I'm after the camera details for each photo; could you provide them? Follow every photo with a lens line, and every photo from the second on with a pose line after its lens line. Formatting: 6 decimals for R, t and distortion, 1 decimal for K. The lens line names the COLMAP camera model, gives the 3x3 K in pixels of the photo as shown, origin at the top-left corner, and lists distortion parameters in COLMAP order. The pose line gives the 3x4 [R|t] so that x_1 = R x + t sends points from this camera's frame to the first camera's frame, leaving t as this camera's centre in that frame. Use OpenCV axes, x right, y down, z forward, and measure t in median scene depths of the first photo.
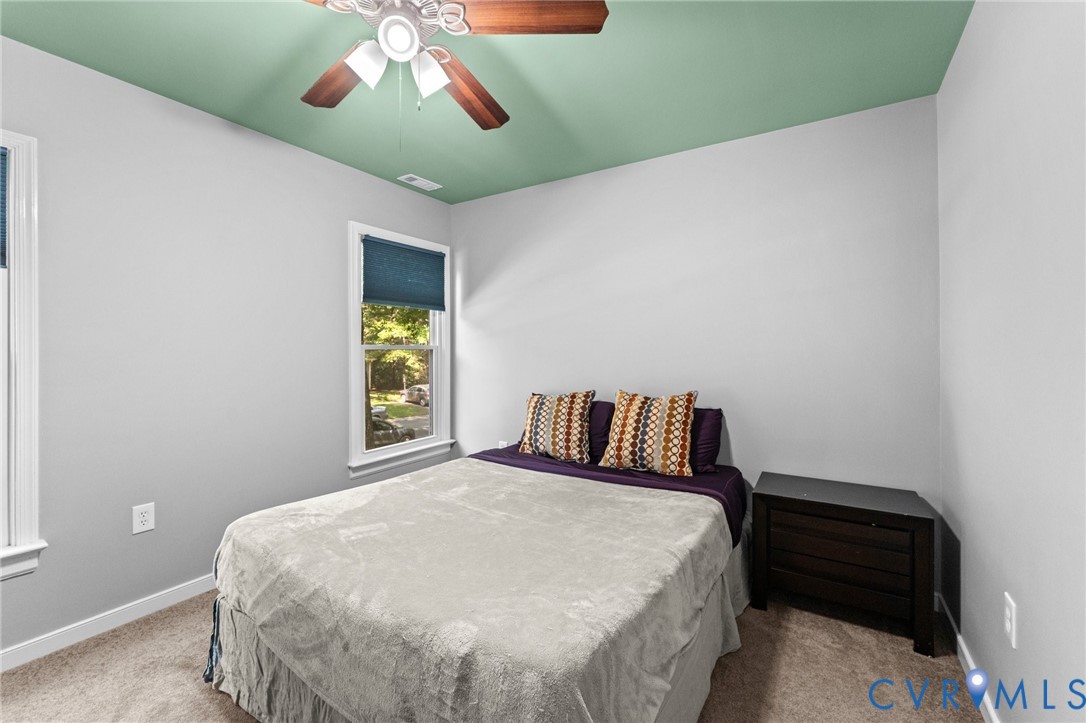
lens RADIAL K [[452.1, 0, 542.6], [0, 452.1, 347.6], [0, 0, 1]] dist [0.000680, 0.000058]
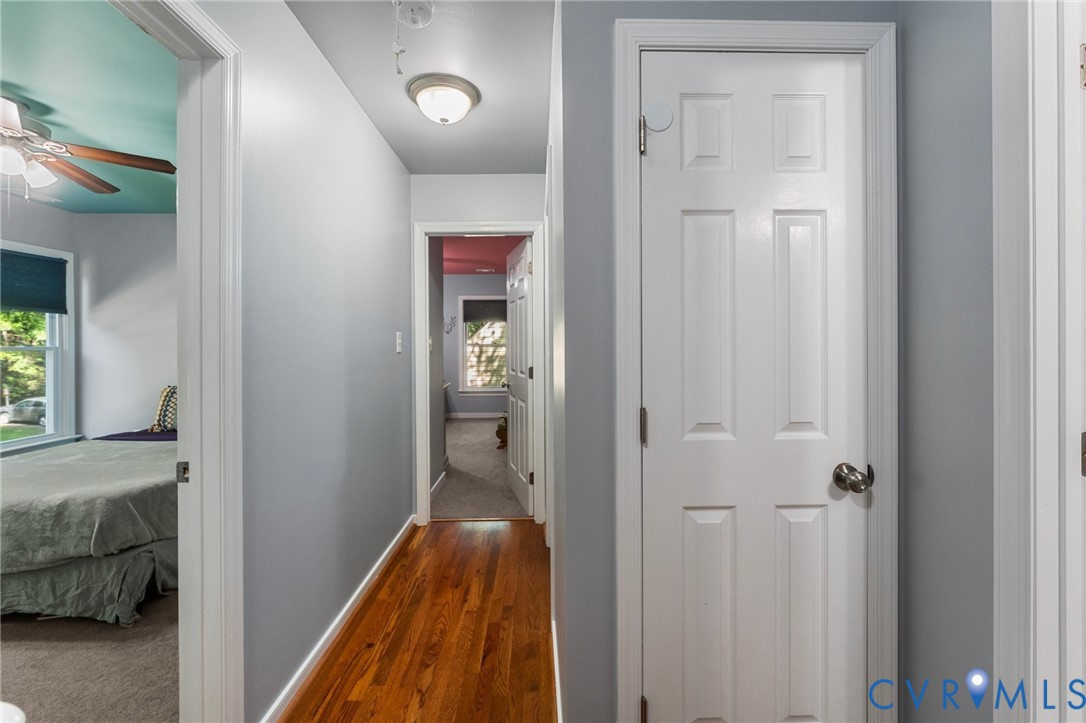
lens RADIAL K [[452.1, 0, 542.6], [0, 452.1, 347.6], [0, 0, 1]] dist [0.000680, 0.000058]
pose [[0.839916, -0.000279, 0.542716, 0.178882], [-0.001474, 0.999995, 0.002796, -0.006974], [-0.542714, -0.003148, 0.839911, -0.615618]]
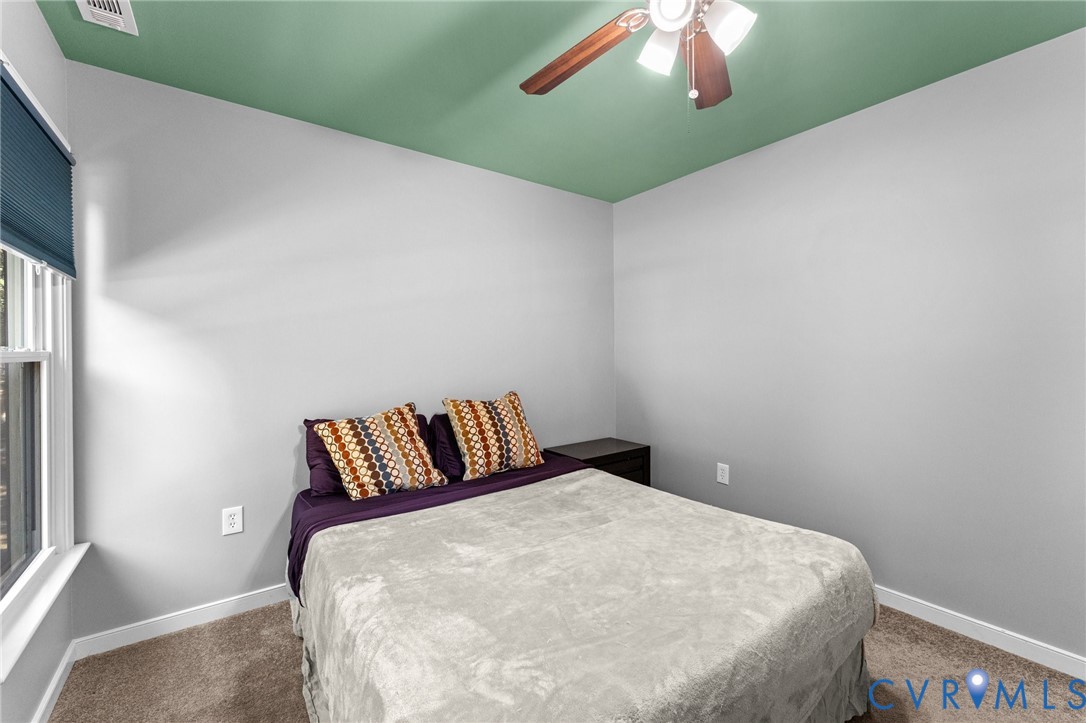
lens RADIAL K [[452.1, 0, 542.6], [0, 452.1, 347.6], [0, 0, 1]] dist [0.000680, 0.000058]
pose [[0.354067, 0.006917, 0.935194, -0.597653], [0.006057, 0.999935, -0.009689, -0.000663], [-0.935200, 0.009096, 0.354002, 0.455314]]
